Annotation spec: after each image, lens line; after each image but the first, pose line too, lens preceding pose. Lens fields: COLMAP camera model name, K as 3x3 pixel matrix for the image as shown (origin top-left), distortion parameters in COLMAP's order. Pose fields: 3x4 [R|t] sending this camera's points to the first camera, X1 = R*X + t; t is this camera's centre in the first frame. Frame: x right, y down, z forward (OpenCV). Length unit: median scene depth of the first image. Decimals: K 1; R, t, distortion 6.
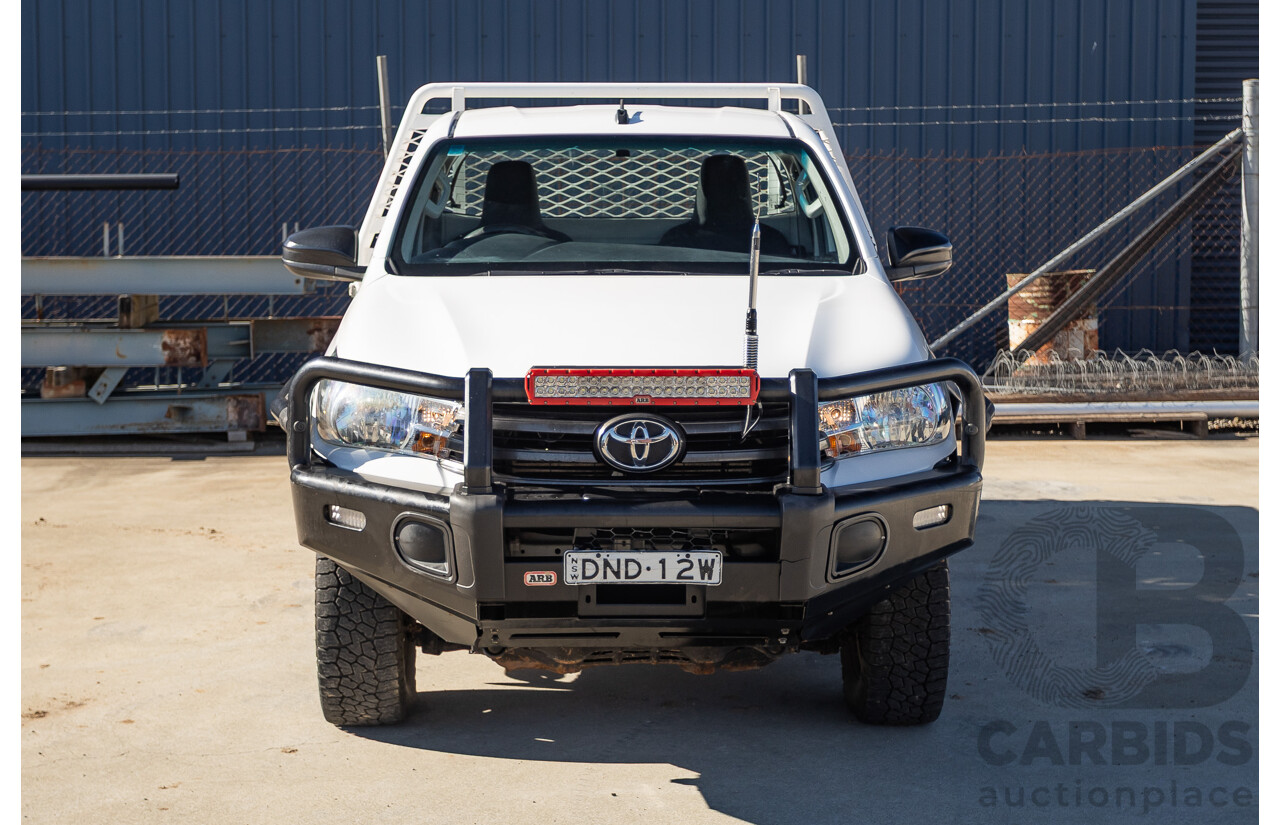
lens RADIAL K [[2311.8, 0, 639.0], [0, 2311.8, 452.3], [0, 0, 1]] dist [-0.032814, -0.091117]
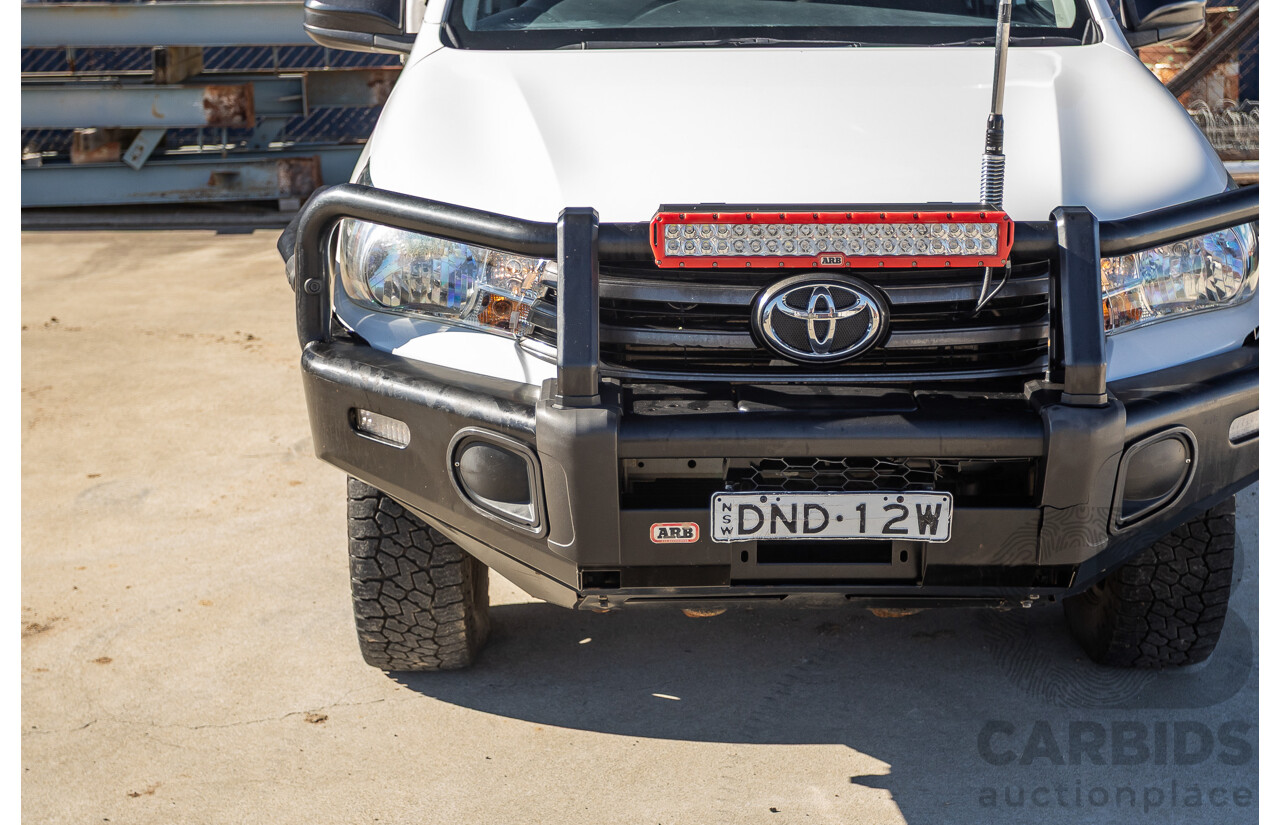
lens RADIAL K [[2149.2, 0, 640.0], [0, 2149.2, 412.5], [0, 0, 1]] dist [-0.044353, 0.042958]
pose [[0.999601, -0.001093, -0.028222, -0.034015], [0.004290, 0.993533, 0.113465, -0.047048], [0.027915, -0.113541, 0.993141, 0.383076]]
